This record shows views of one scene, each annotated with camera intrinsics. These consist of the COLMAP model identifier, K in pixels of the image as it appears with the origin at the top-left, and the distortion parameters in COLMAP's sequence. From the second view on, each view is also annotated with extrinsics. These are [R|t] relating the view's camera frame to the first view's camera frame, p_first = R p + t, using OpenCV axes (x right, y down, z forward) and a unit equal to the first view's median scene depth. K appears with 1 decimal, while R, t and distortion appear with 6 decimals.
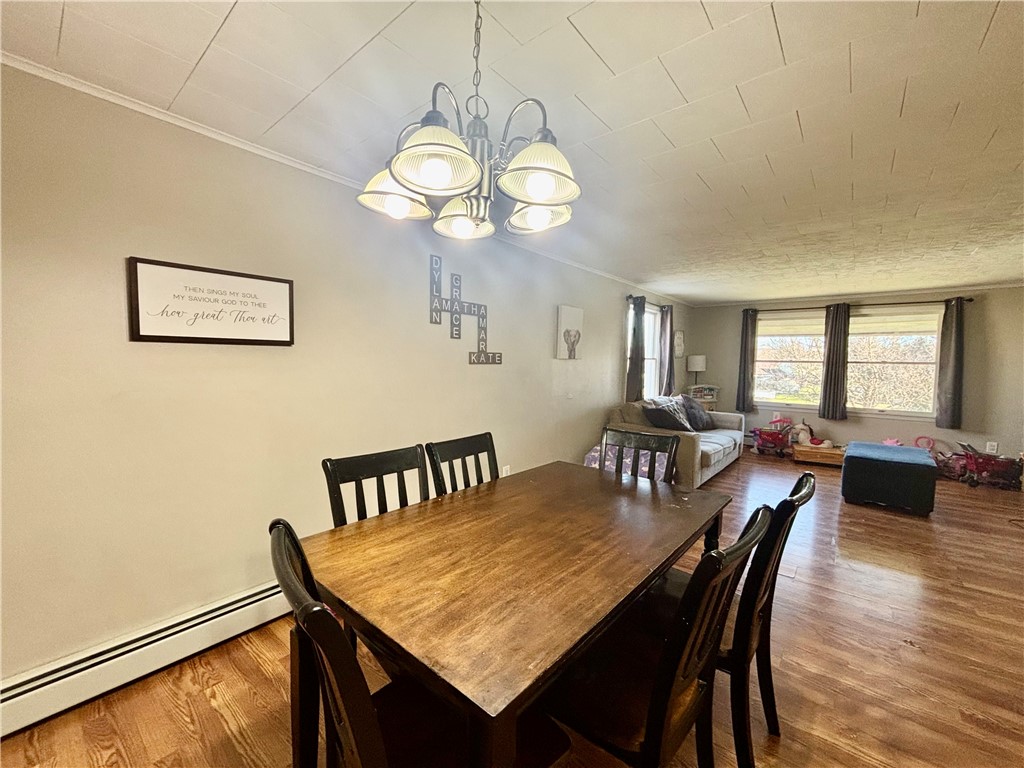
lens RADIAL K [[413.9, 0, 513.3], [0, 413.9, 384.7], [0, 0, 1]] dist [0.004215, -0.000721]
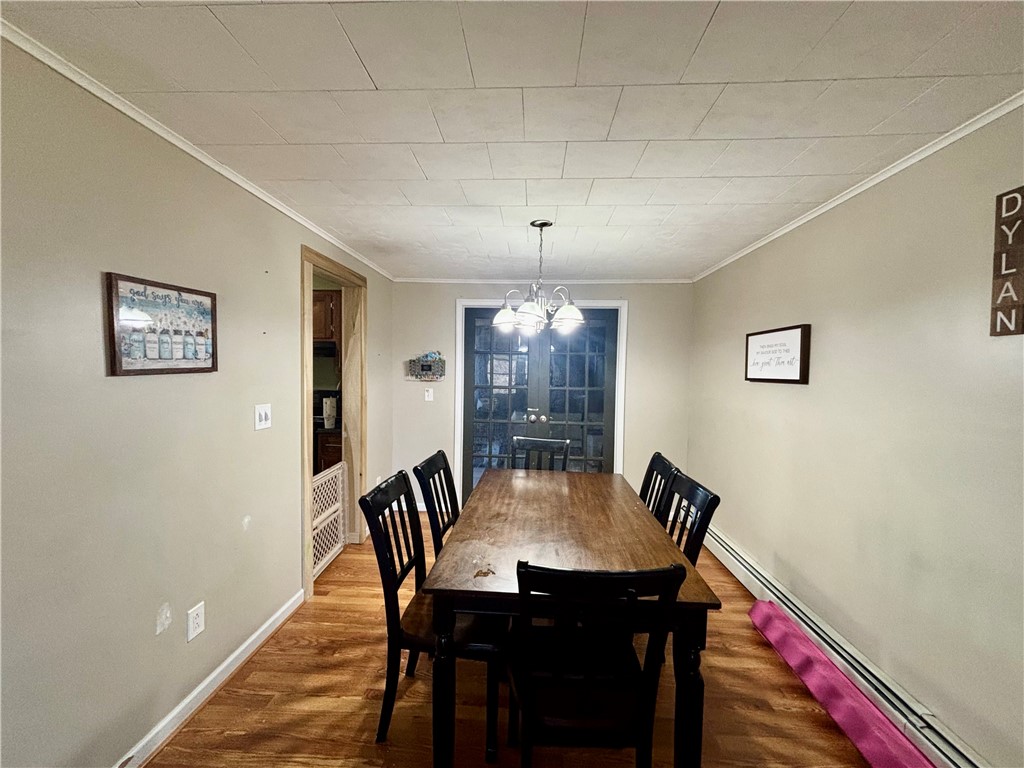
lens RADIAL K [[413.9, 0, 509.7], [0, 413.9, 386.5], [0, 0, 1]] dist [0.004215, -0.000721]
pose [[-0.806924, -0.006251, -0.590623, 0.516983], [-0.065038, 0.994804, 0.078328, -0.087422], [0.587064, 0.101618, -0.803137, 1.017951]]
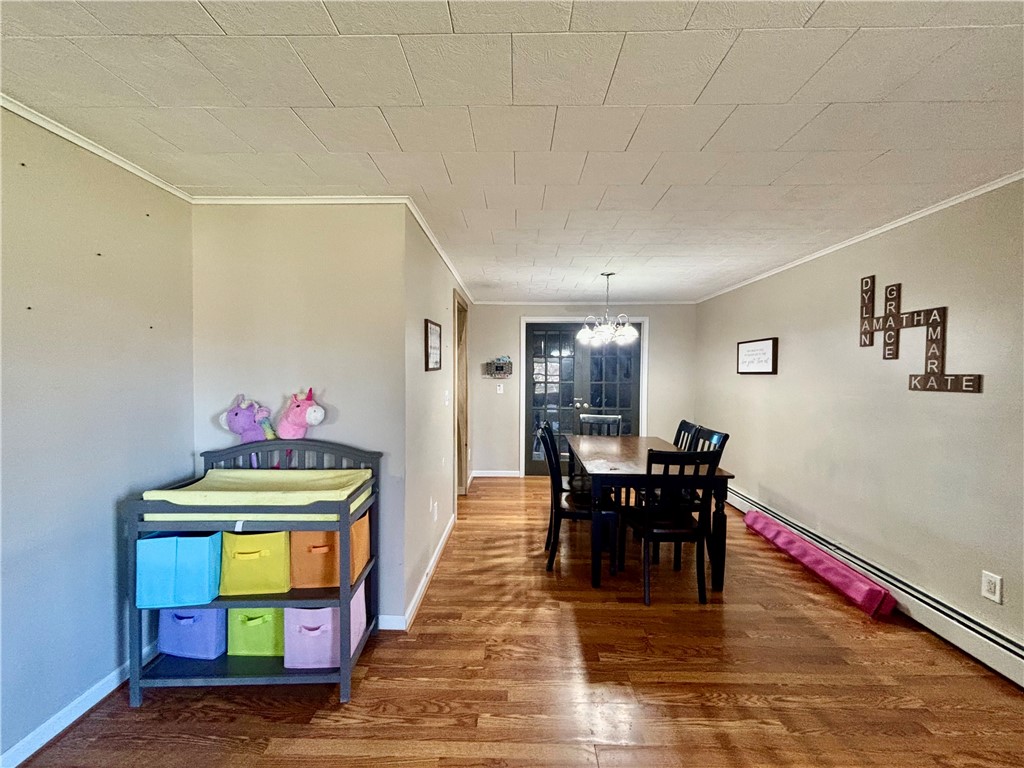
lens RADIAL K [[413.9, 0, 510.1], [0, 413.9, 387.6], [0, 0, 1]] dist [0.004215, -0.000721]
pose [[-0.785757, 0.001906, -0.618533, 1.027333], [-0.054350, 0.995915, 0.072113, -0.073678], [0.616143, 0.090281, -0.782443, 1.213039]]
